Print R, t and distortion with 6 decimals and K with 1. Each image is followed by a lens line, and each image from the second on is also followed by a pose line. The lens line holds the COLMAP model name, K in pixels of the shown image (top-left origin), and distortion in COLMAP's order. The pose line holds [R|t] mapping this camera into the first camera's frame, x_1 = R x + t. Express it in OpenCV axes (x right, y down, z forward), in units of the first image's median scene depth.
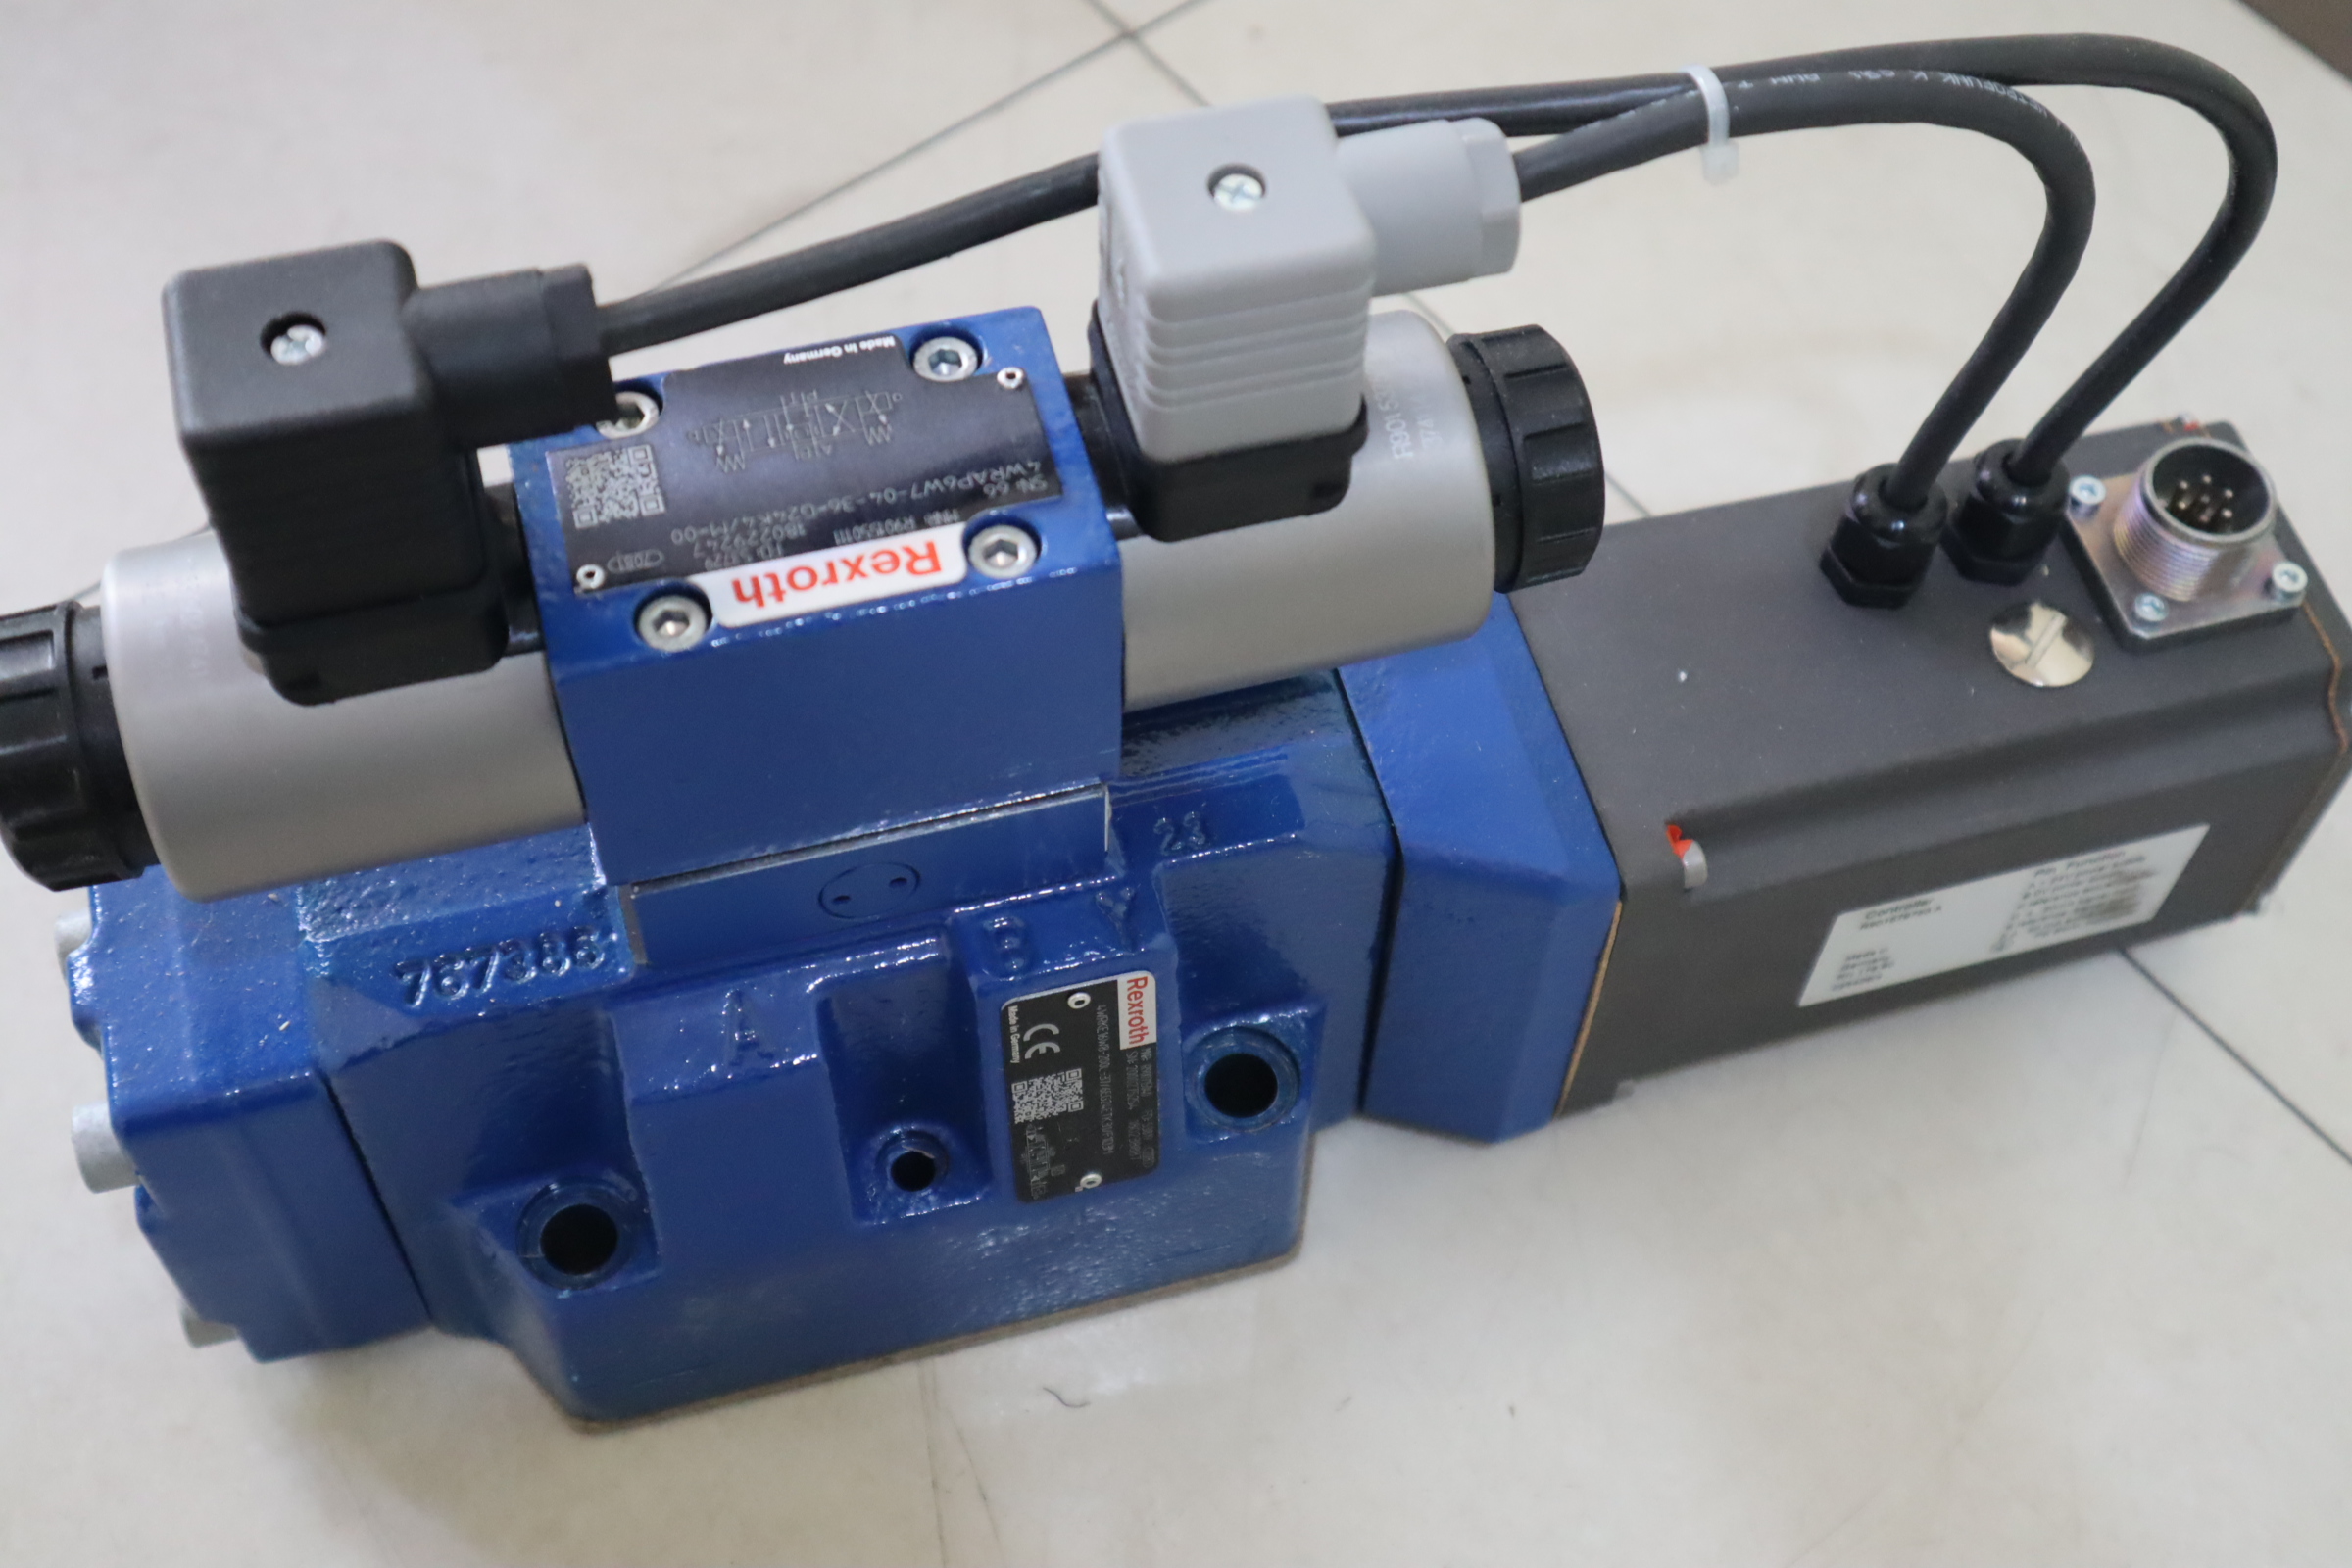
lens RADIAL K [[3084.3, 0, 1176.0], [0, 3084.3, 784.0], [0, 0, 1]] dist [0.008078, -0.008546]
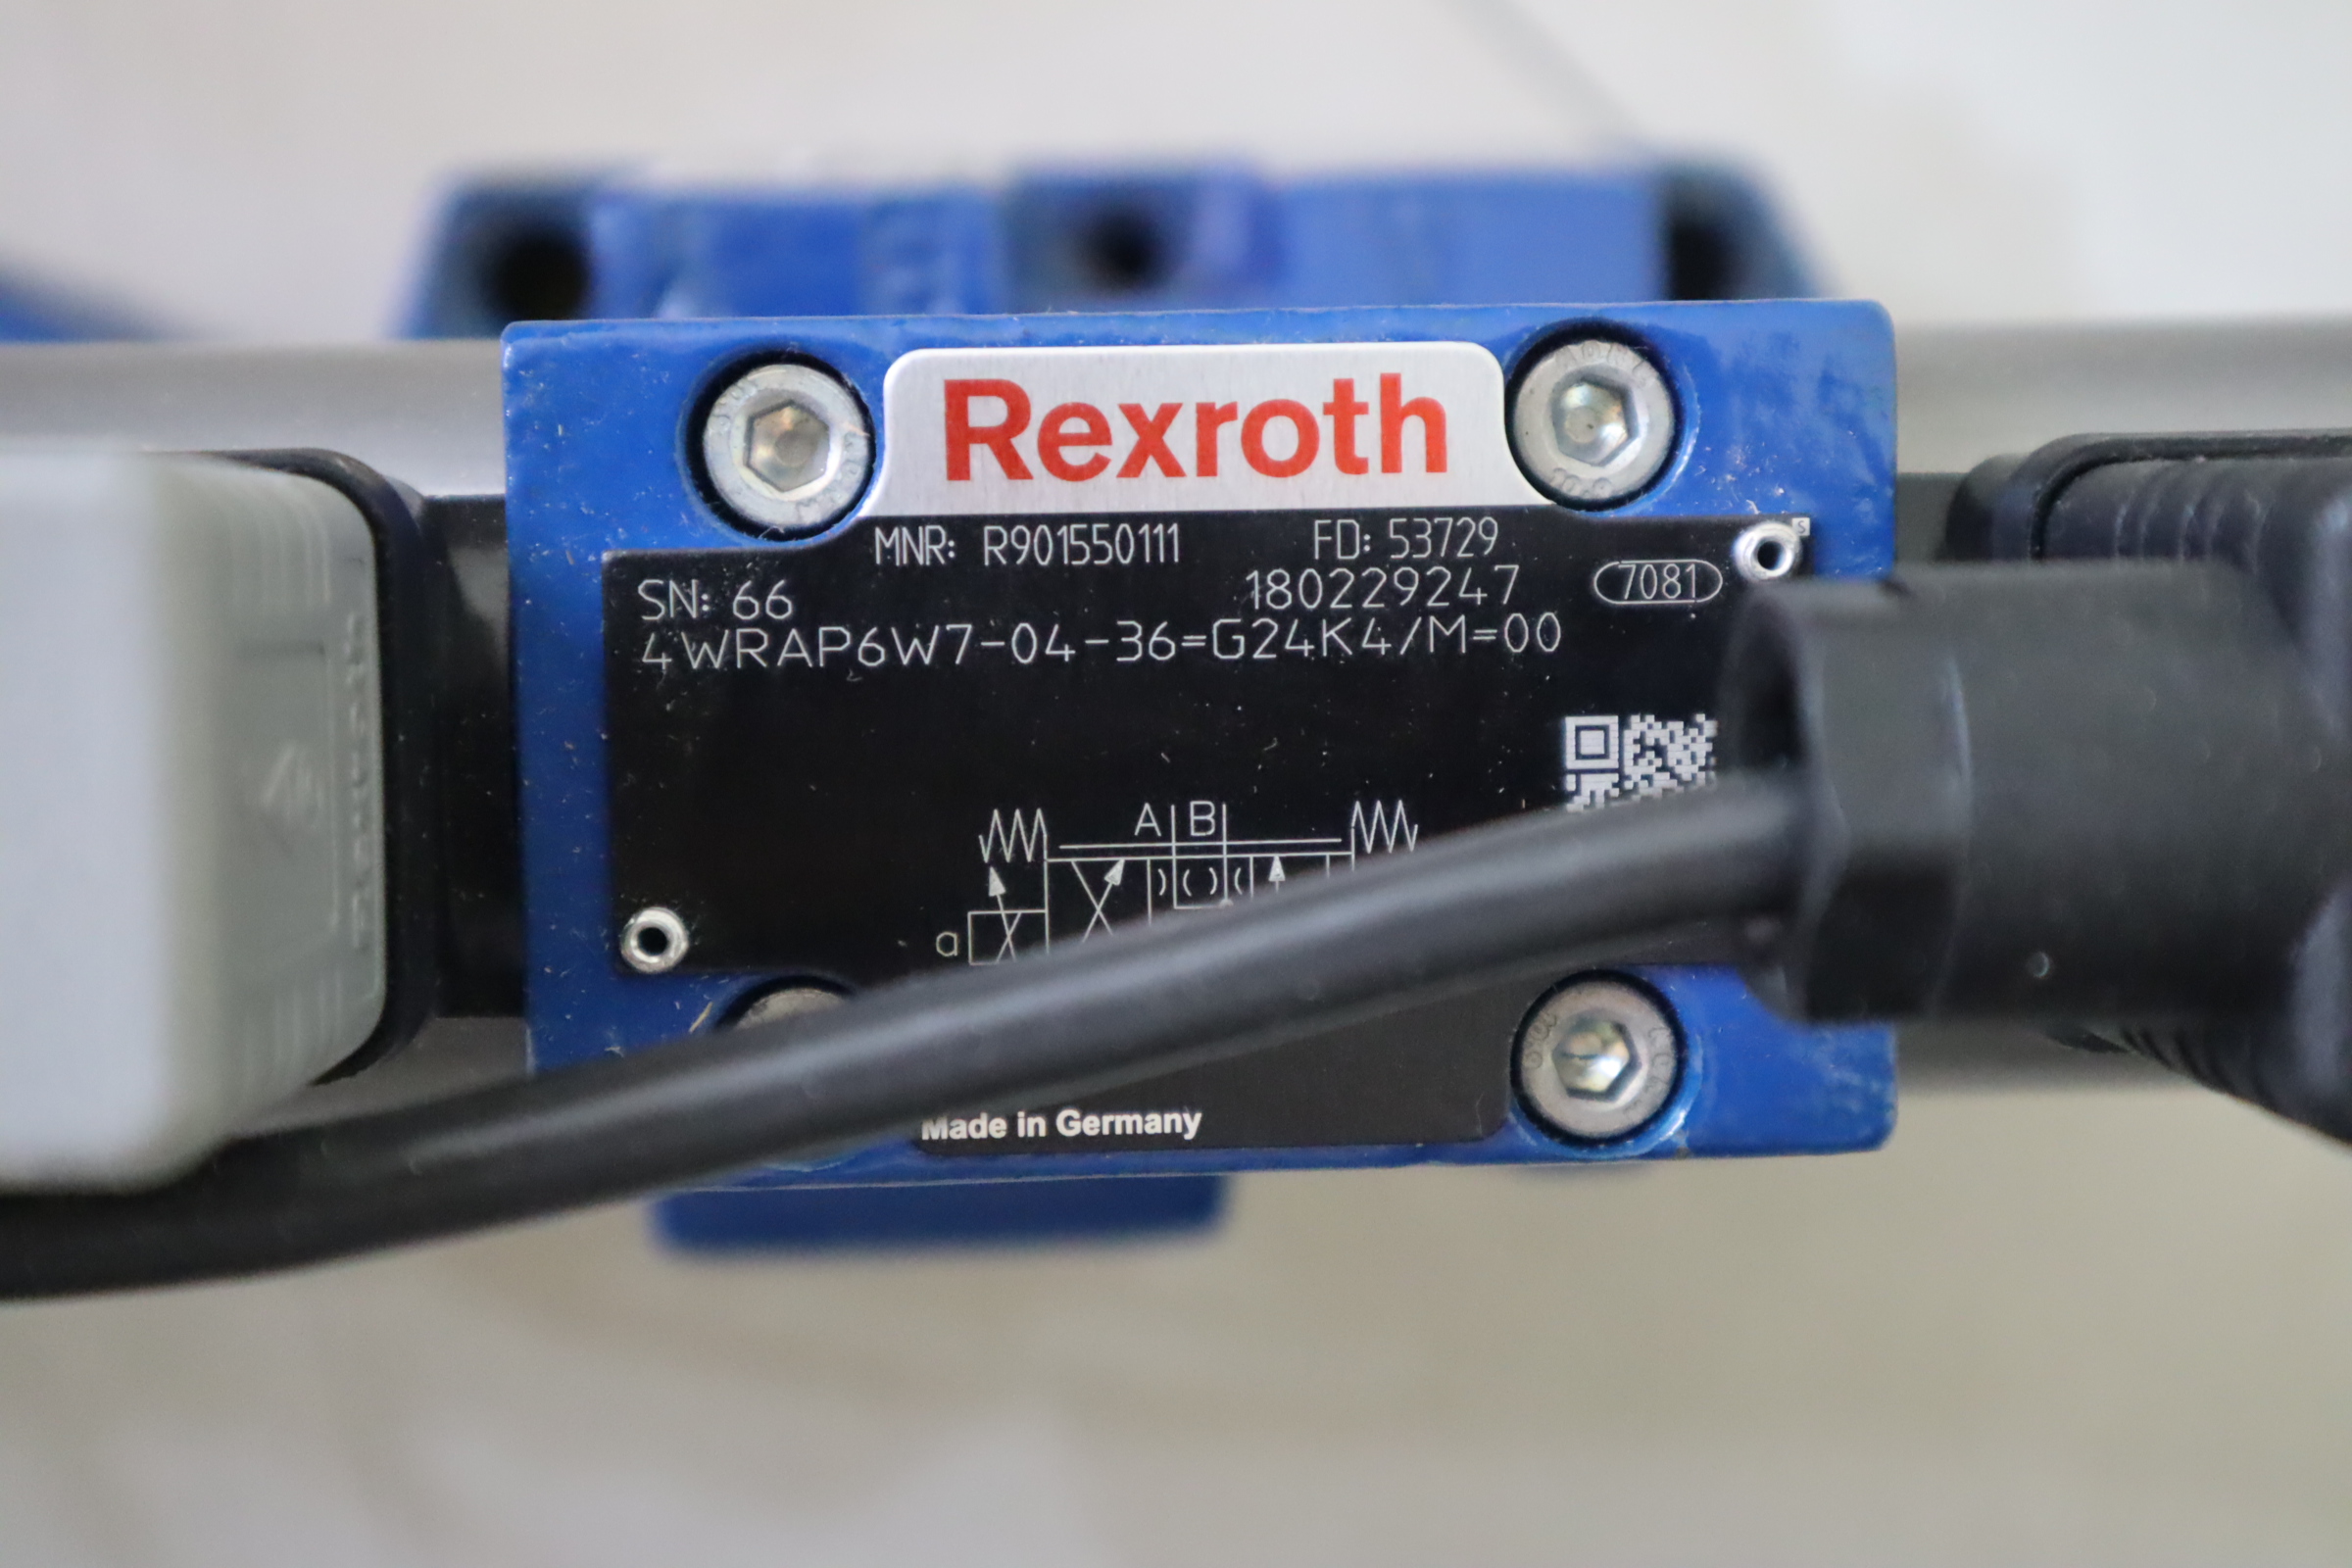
lens RADIAL K [[3084.3, 0, 1176.0], [0, 3084.3, 784.0], [0, 0, 1]] dist [0.008078, -0.008546]
pose [[-0.966782, -0.234396, -0.101933, -0.075562], [0.159013, -0.863780, 0.478120, -0.303224], [-0.200118, 0.446030, 0.872359, 0.655927]]
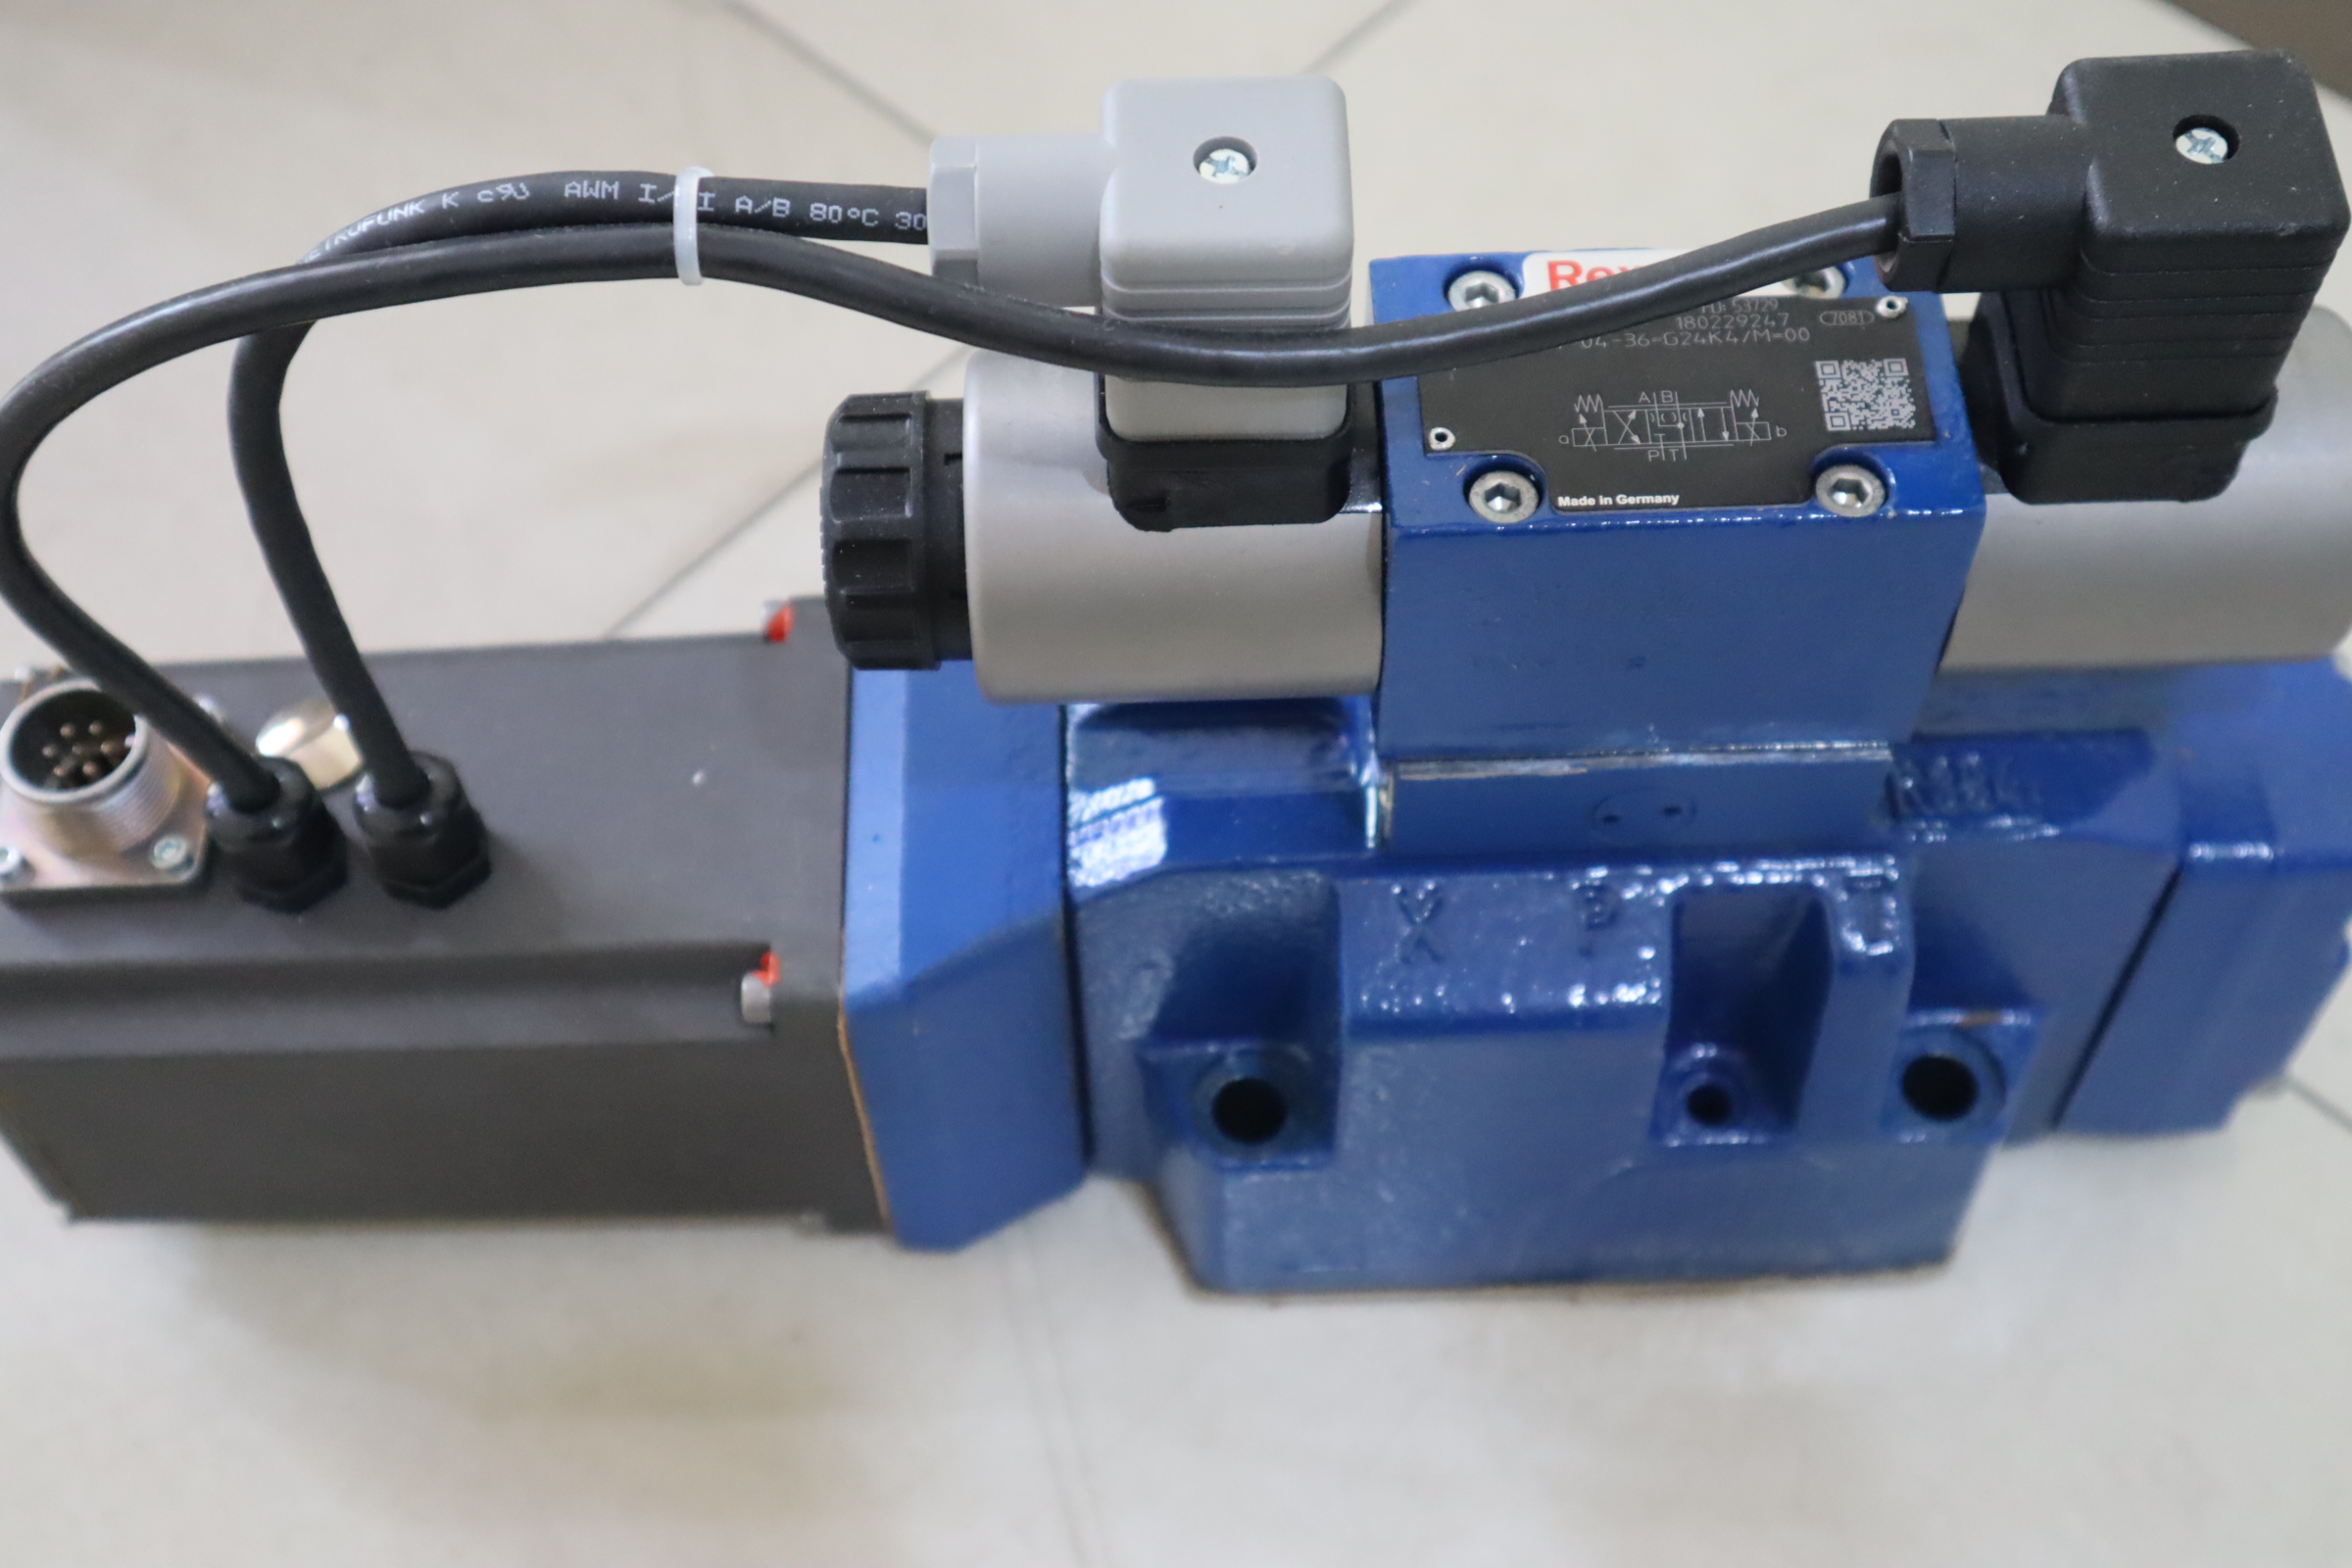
lens RADIAL K [[3084.3, 0, 1176.0], [0, 3084.3, 784.0], [0, 0, 1]] dist [0.008078, -0.008546]
pose [[-0.972158, -0.200108, 0.121928, -0.114656], [0.194627, -0.399756, 0.895721, -1.071272], [-0.130499, 0.894512, 0.427572, 0.727578]]
